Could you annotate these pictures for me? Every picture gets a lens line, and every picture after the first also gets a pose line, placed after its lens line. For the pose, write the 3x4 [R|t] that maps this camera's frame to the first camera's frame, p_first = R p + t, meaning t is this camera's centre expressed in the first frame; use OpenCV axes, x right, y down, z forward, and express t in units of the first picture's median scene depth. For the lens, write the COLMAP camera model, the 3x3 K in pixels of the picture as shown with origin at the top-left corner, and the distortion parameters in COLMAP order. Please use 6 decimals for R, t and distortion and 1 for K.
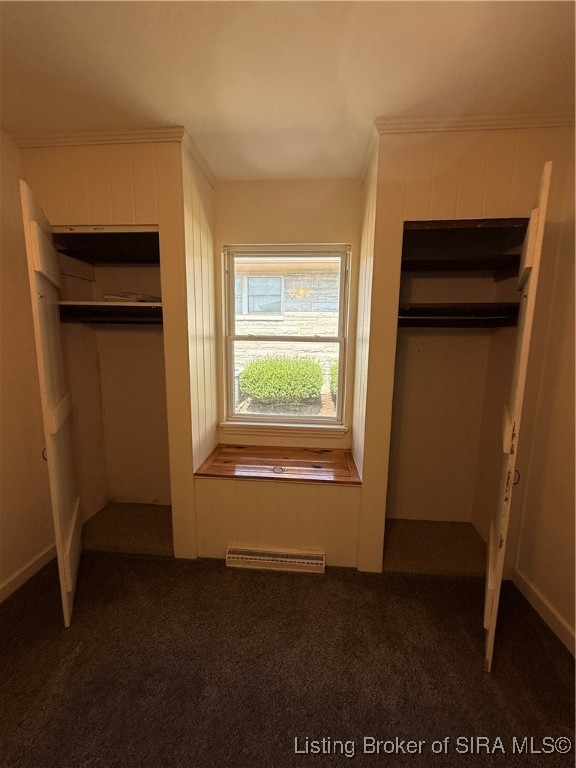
lens RADIAL K [[307.3, 0, 288.9], [0, 307.3, 383.0], [0, 0, 1]] dist [0.000912, 0.000224]
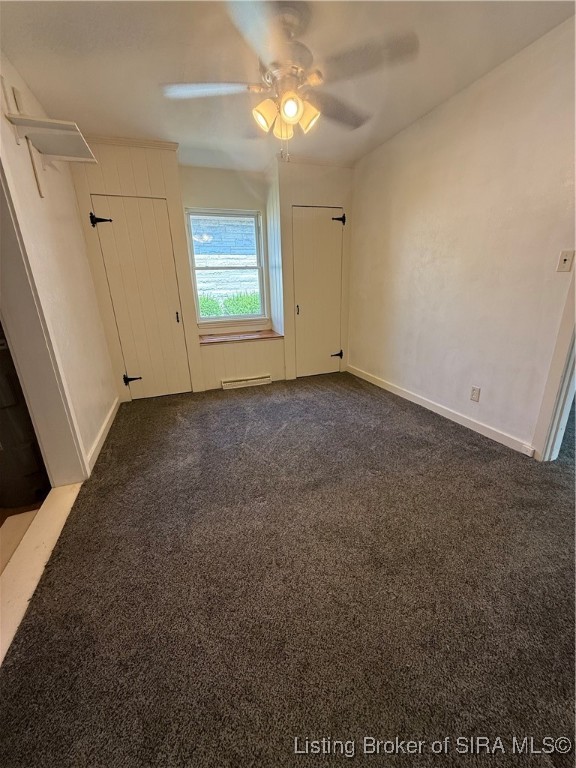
lens RADIAL K [[307.3, 0, 288.9], [0, 307.3, 383.0], [0, 0, 1]] dist [0.000912, 0.000224]
pose [[0.907879, -0.169973, 0.383230, -0.483233], [0.106356, 0.977598, 0.181631, 0.211551], [-0.405517, -0.124140, 0.905619, -0.779537]]
